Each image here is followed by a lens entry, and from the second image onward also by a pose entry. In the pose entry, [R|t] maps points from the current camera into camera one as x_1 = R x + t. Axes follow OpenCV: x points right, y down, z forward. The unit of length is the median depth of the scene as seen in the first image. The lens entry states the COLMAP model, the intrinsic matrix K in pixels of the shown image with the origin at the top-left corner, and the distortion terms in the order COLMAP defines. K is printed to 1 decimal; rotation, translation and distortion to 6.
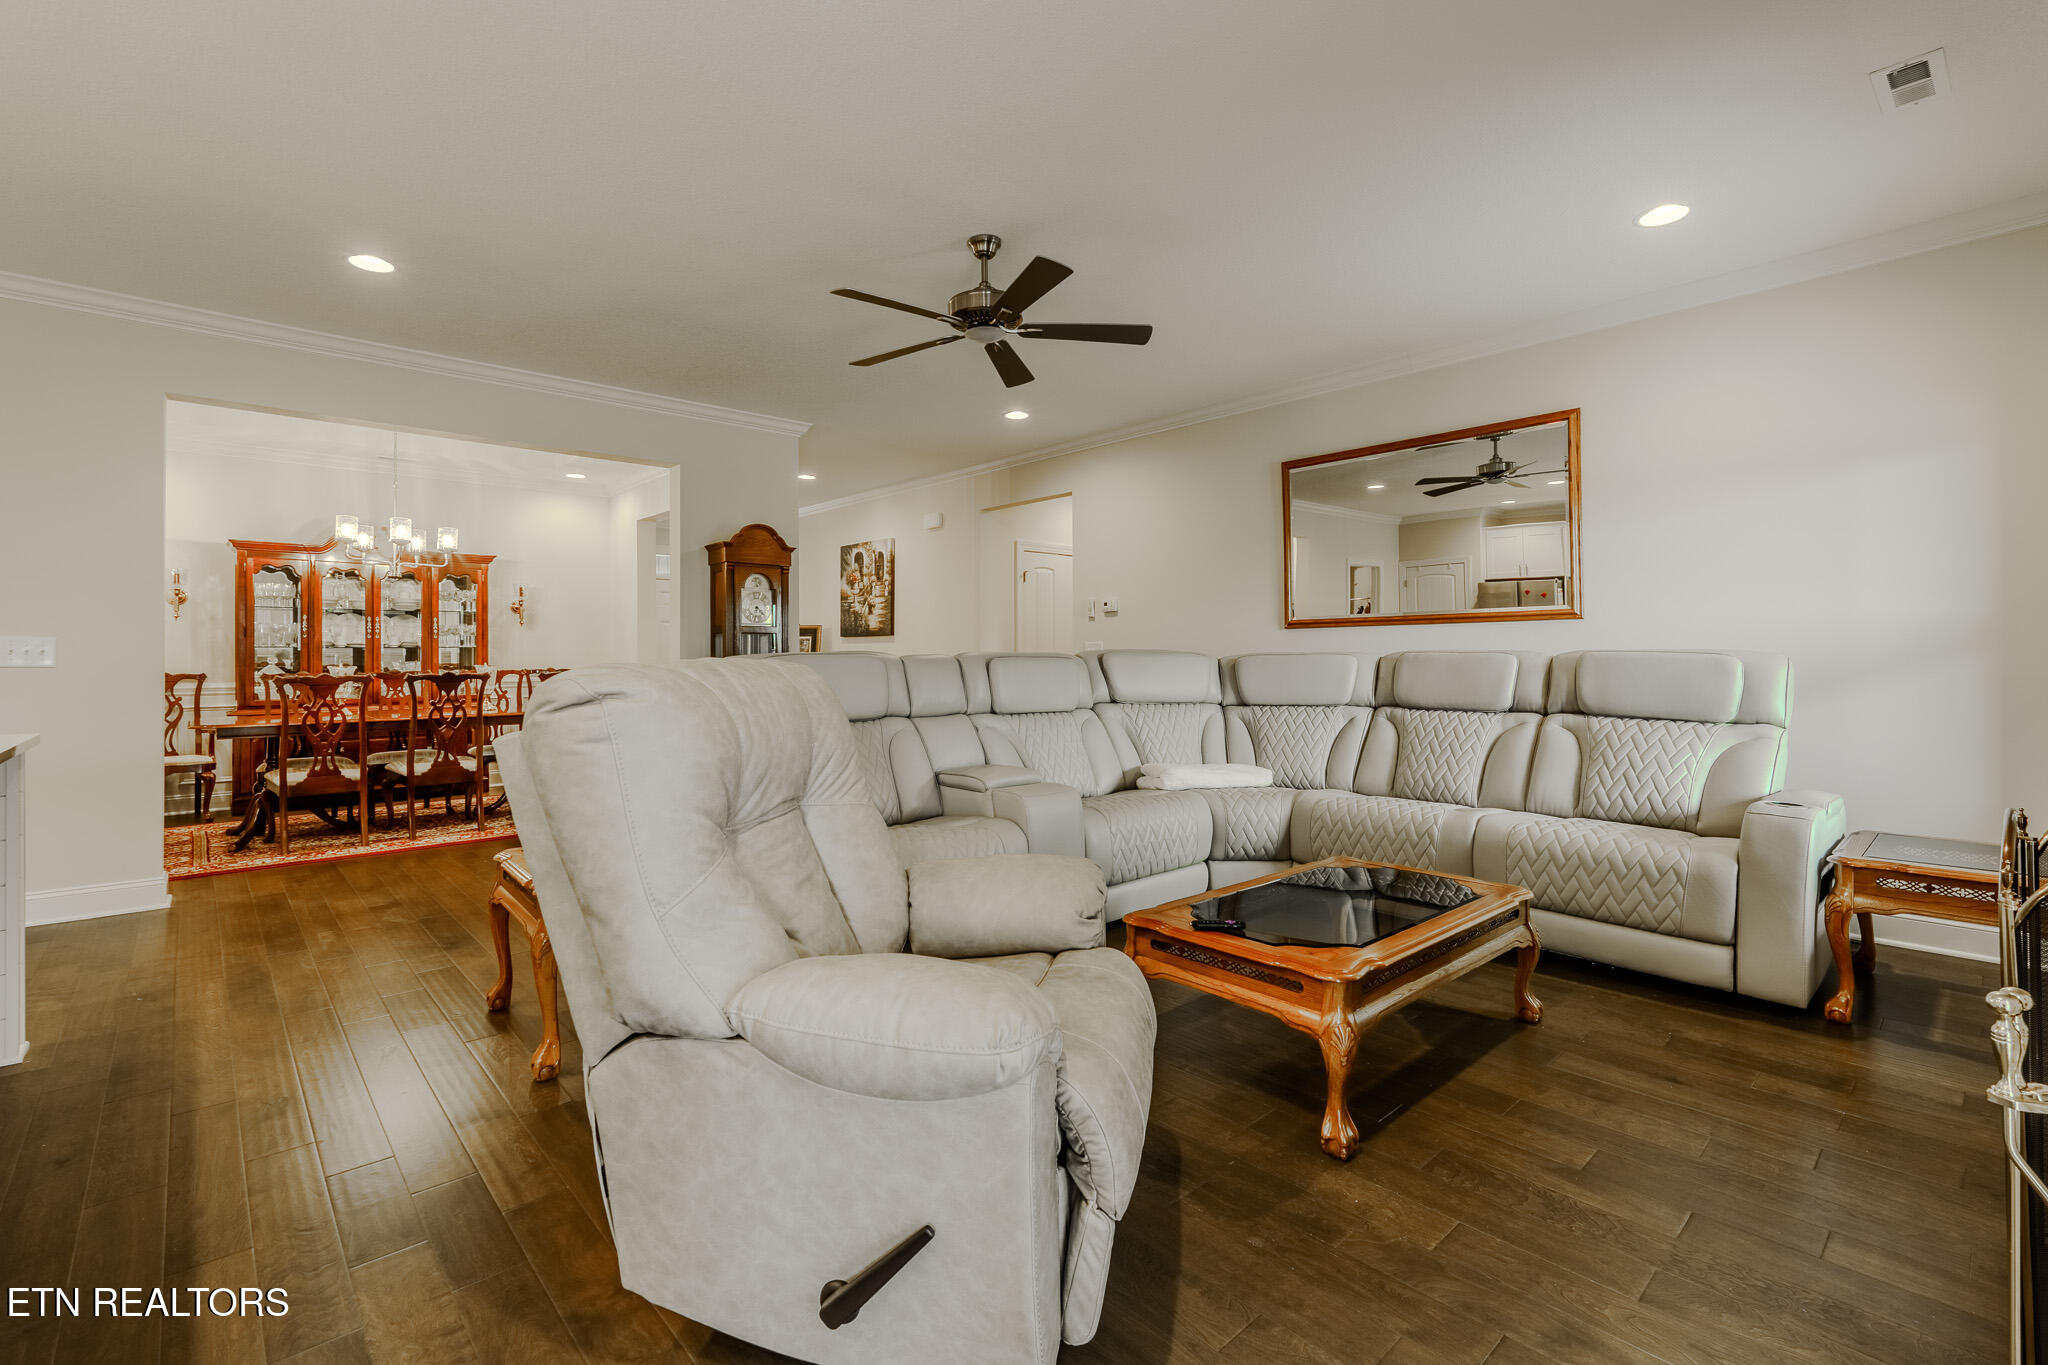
lens RADIAL K [[927.3, 0, 1026.7], [0, 927.3, 638.0], [0, 0, 1]] dist [-0.005118, 0.002768]
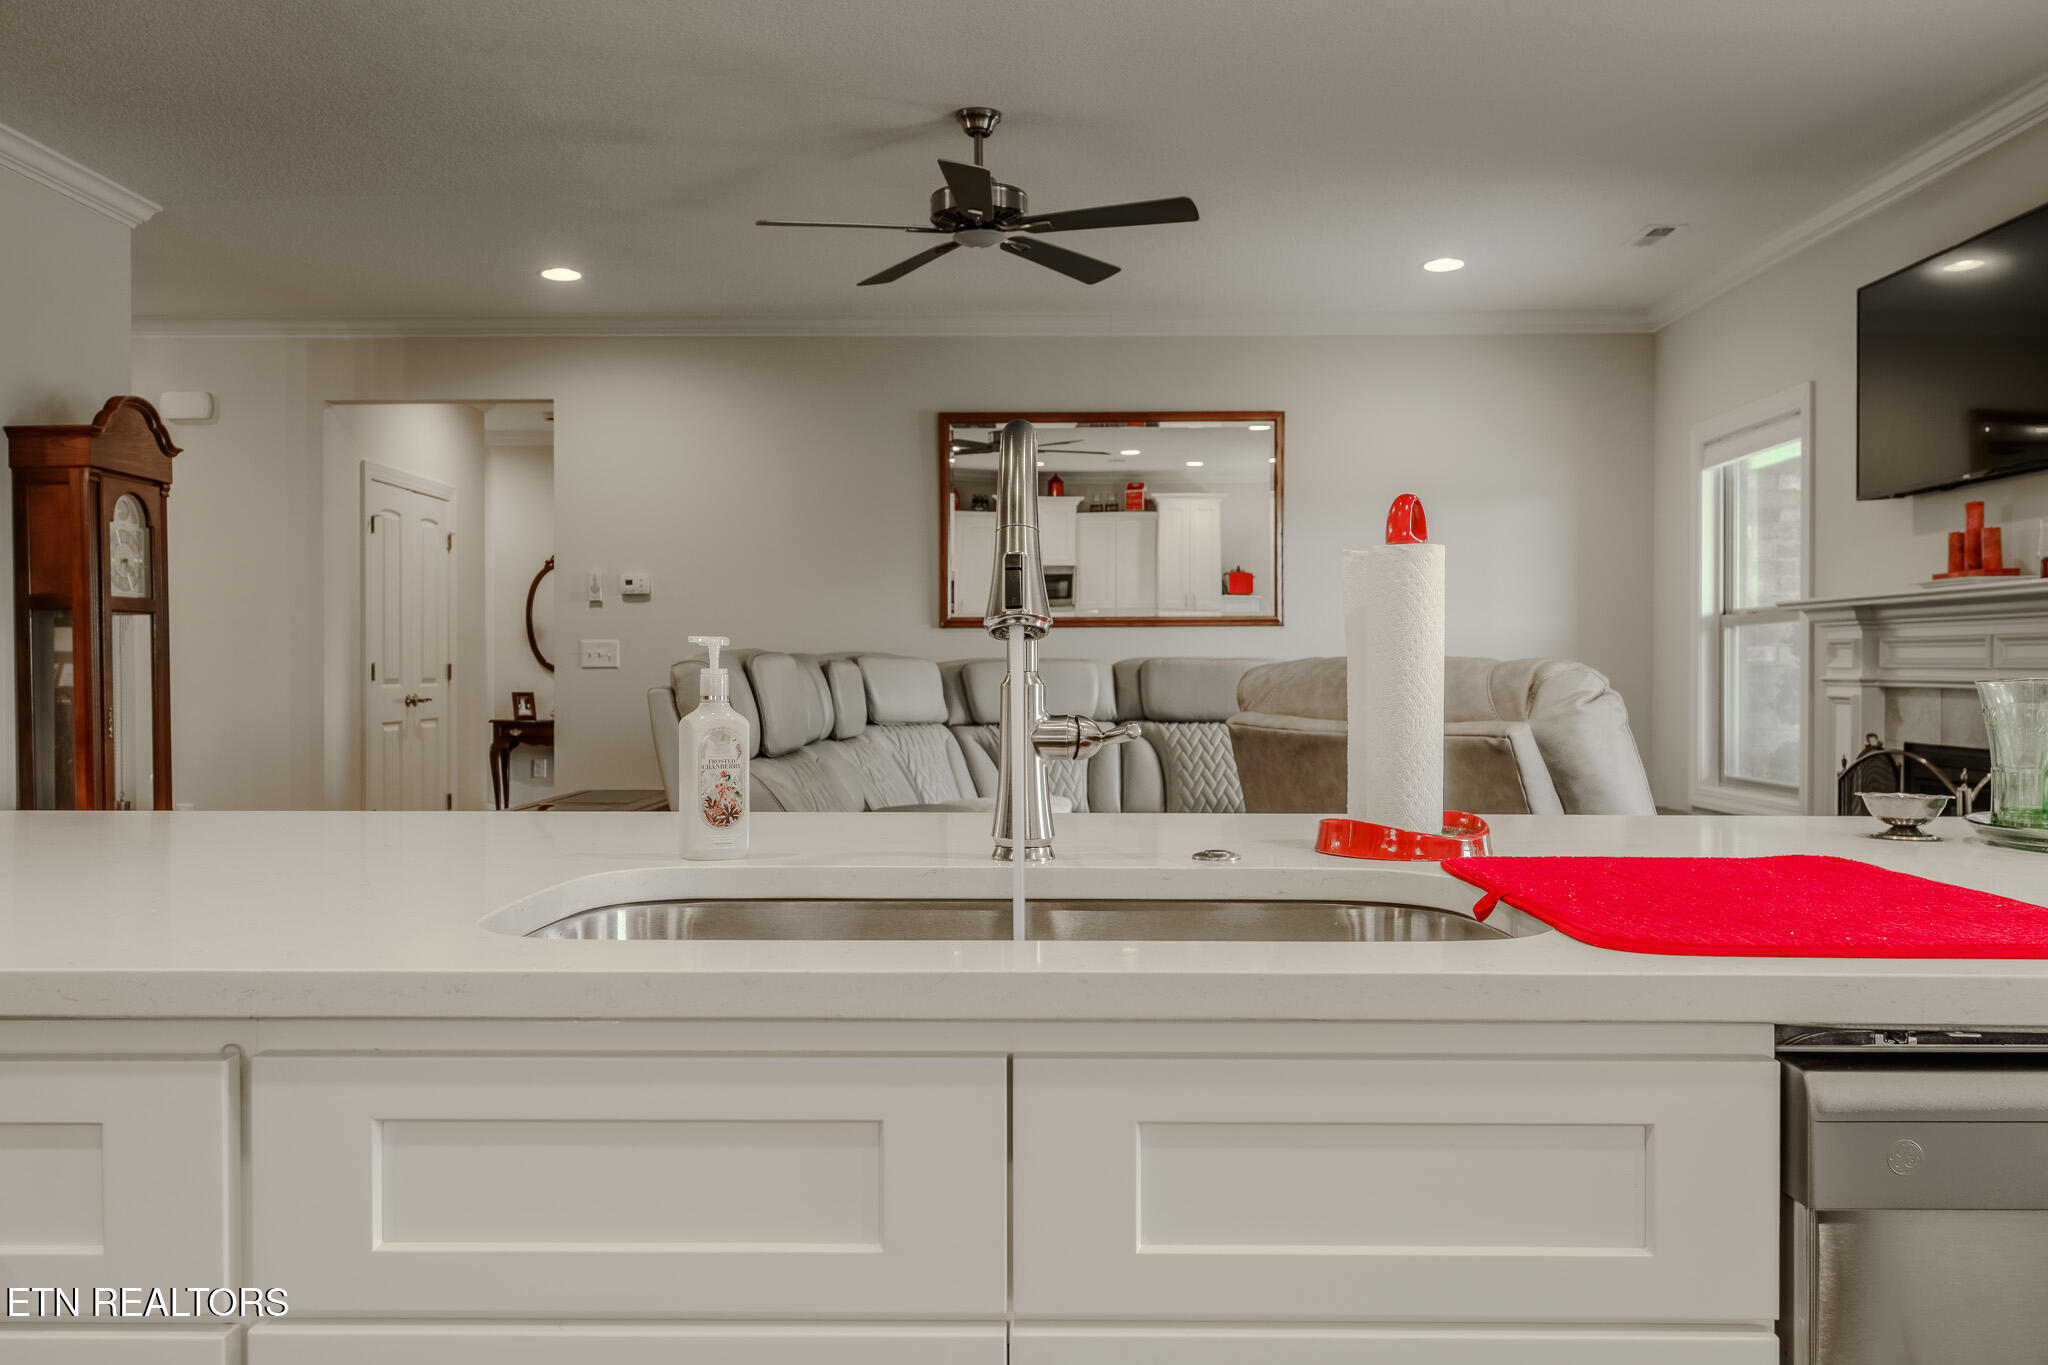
lens RADIAL K [[1564.6, 0, 1016.4], [0, 1564.6, 684.4], [0, 0, 1]] dist [0.006848, -0.001745]
pose [[0.671322, -0.003834, 0.741156, -0.652015], [-0.017078, 0.999641, 0.020639, 0.009222], [-0.740969, -0.026513, 0.671015, 0.068984]]
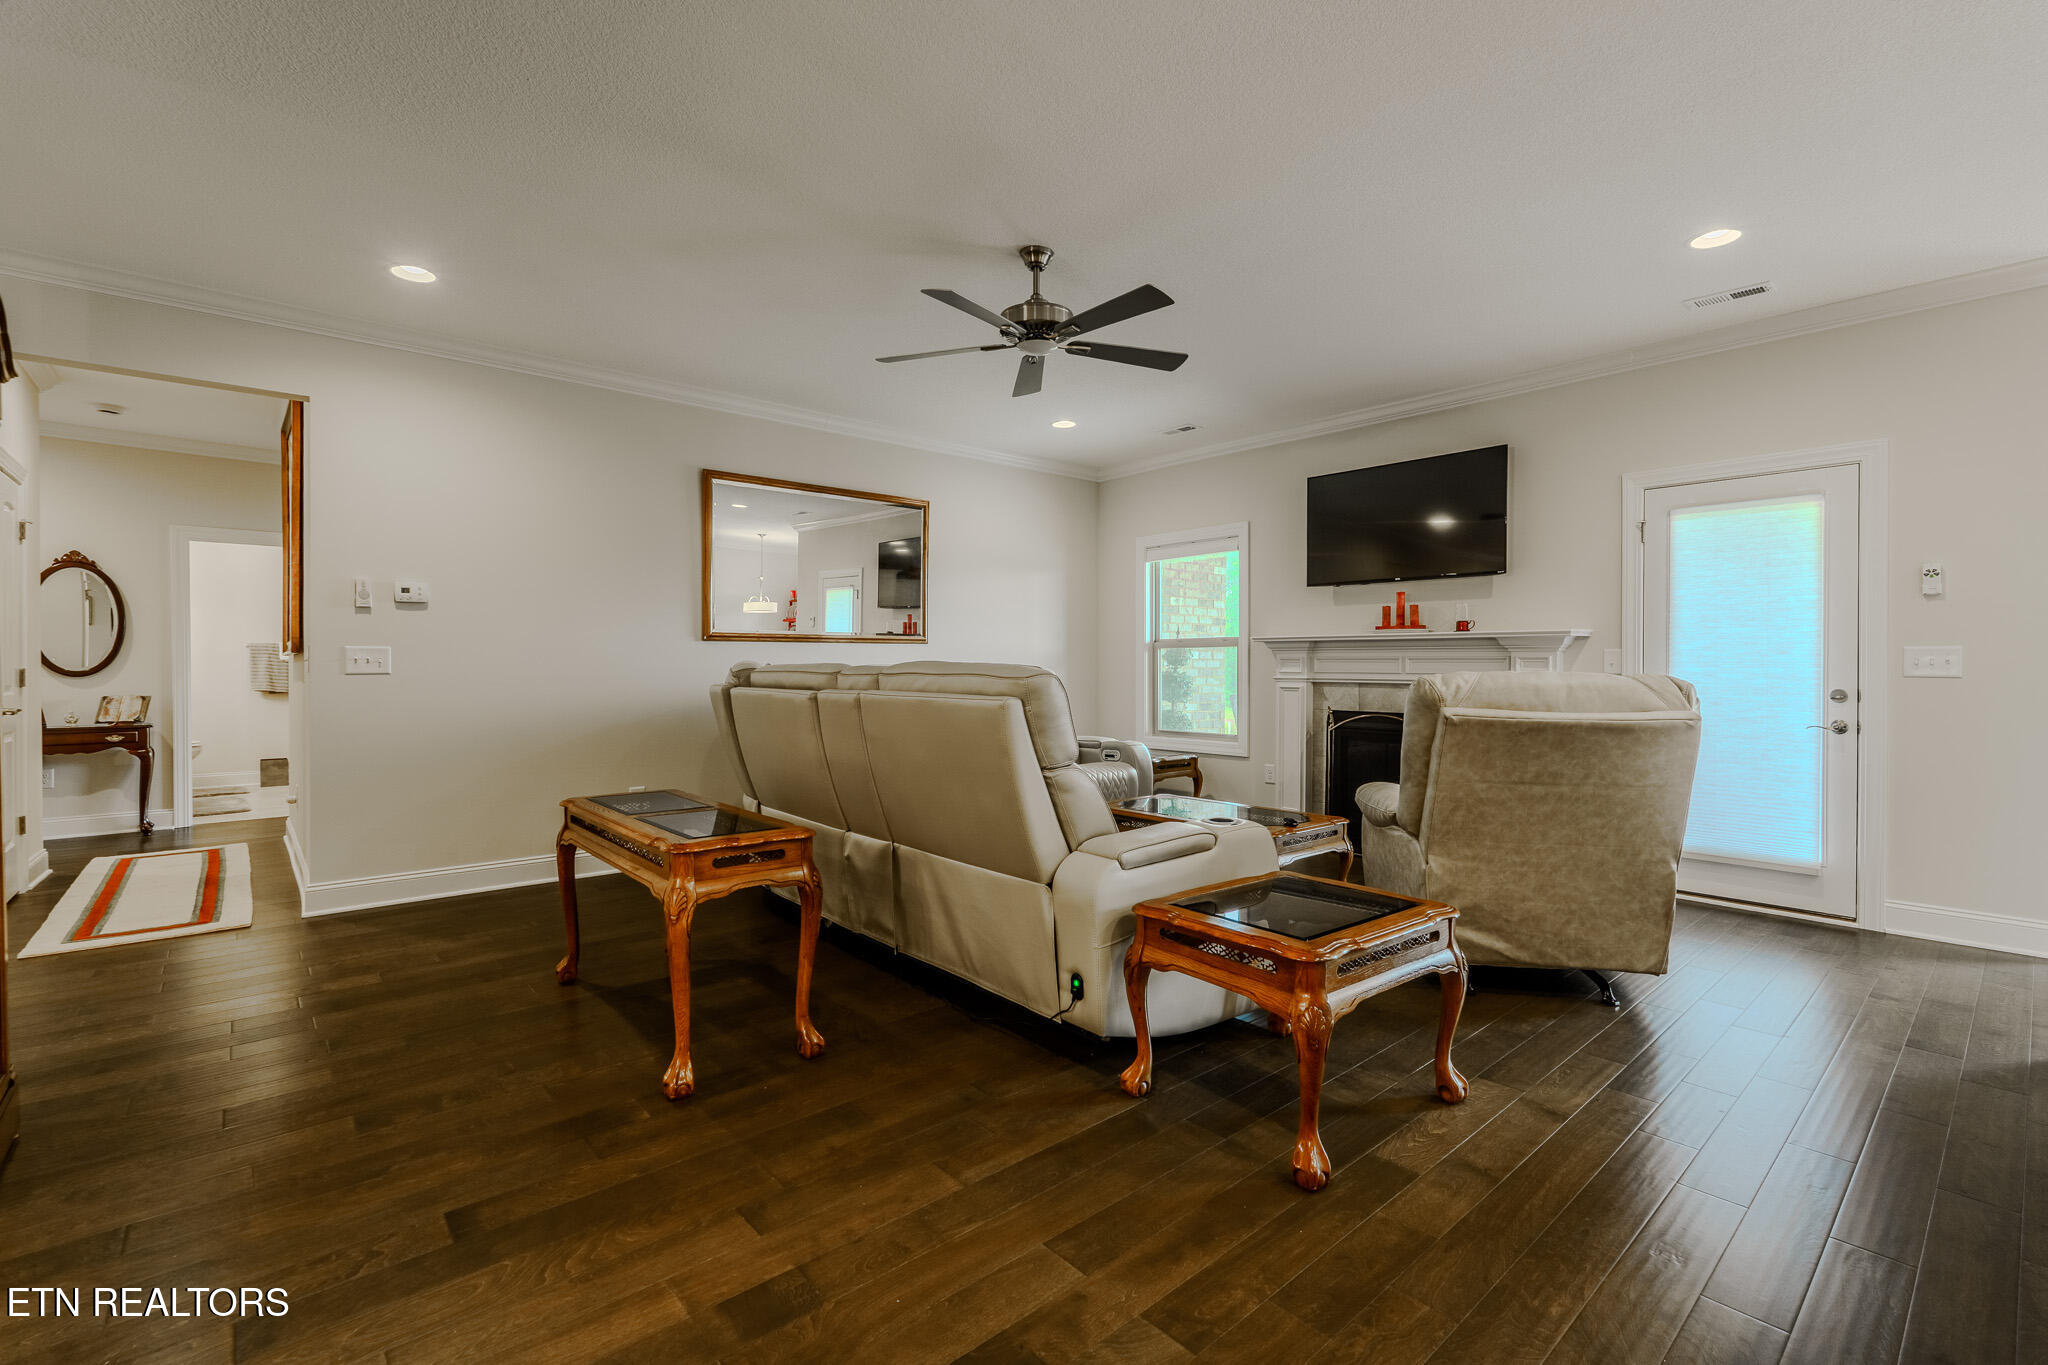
lens RADIAL K [[927.3, 0, 1019.5], [0, 927.3, 673.6], [0, 0, 1]] dist [-0.005118, 0.002768]
pose [[-0.001254, -0.003447, 0.999993, -0.694956], [-0.020748, 0.999779, 0.003420, 0.014443], [-0.999784, -0.020744, -0.001326, 0.662012]]
